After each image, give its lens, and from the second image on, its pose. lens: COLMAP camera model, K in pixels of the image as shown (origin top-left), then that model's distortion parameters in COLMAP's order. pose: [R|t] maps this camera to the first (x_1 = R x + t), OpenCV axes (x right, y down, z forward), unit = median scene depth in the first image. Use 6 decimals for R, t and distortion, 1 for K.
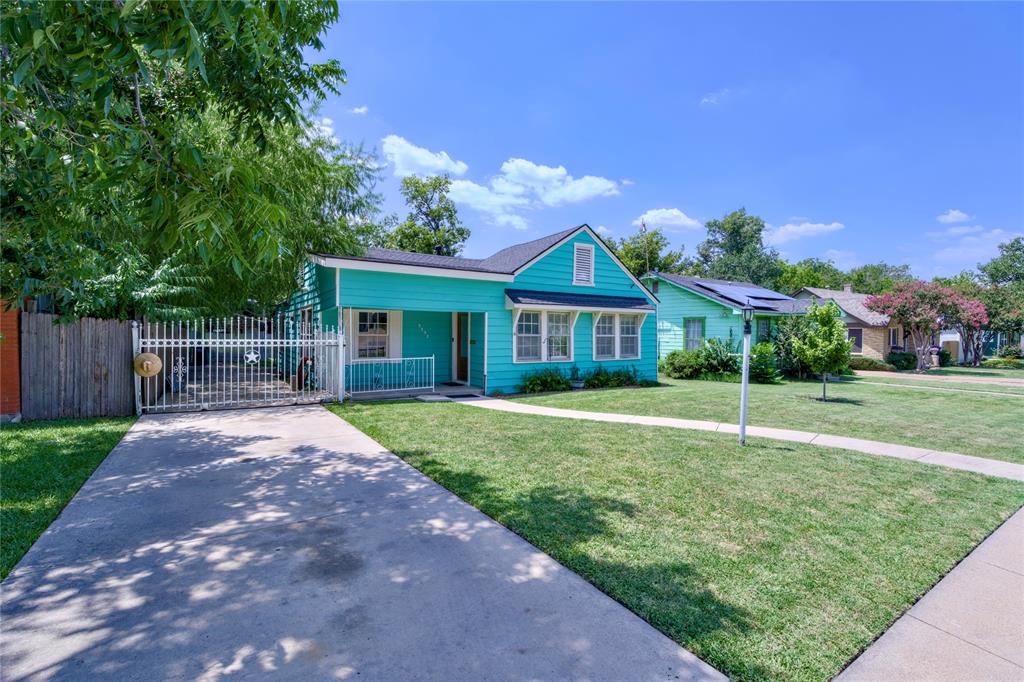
lens RADIAL K [[465.8, 0, 513.2], [0, 465.8, 336.9], [0, 0, 1]] dist [-0.003256, 0.000533]
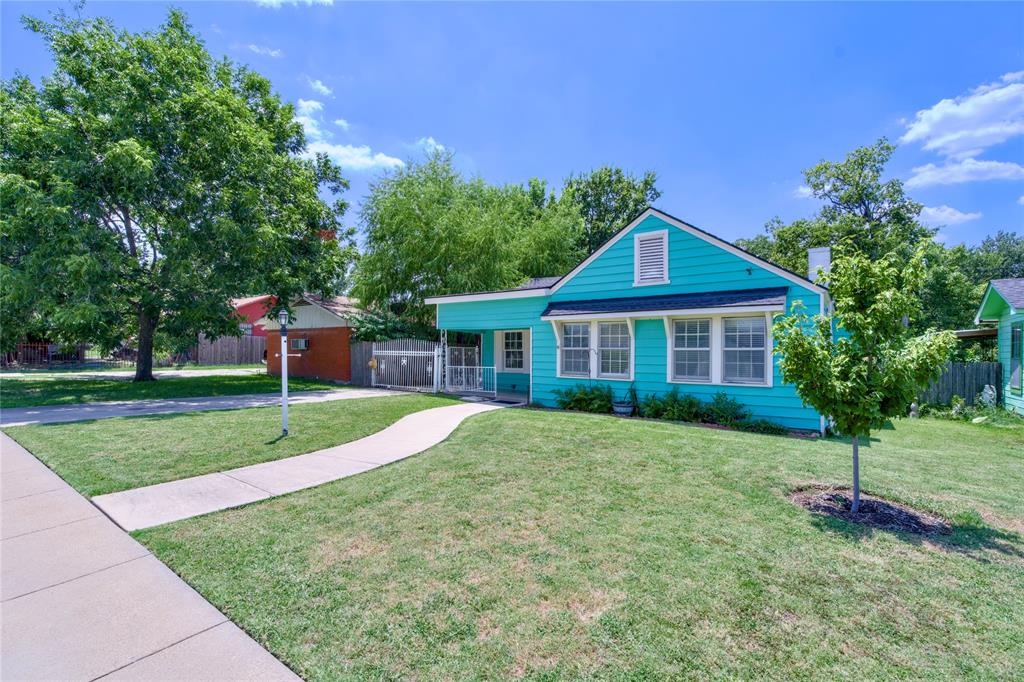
lens RADIAL K [[465.8, 0, 513.2], [0, 465.8, 344.8], [0, 0, 1]] dist [-0.003256, 0.000533]
pose [[0.336019, -0.016617, -0.941709, 0.853394], [-0.006600, 0.999778, -0.019996, 0.007984], [0.941832, 0.012934, 0.335835, 0.549256]]
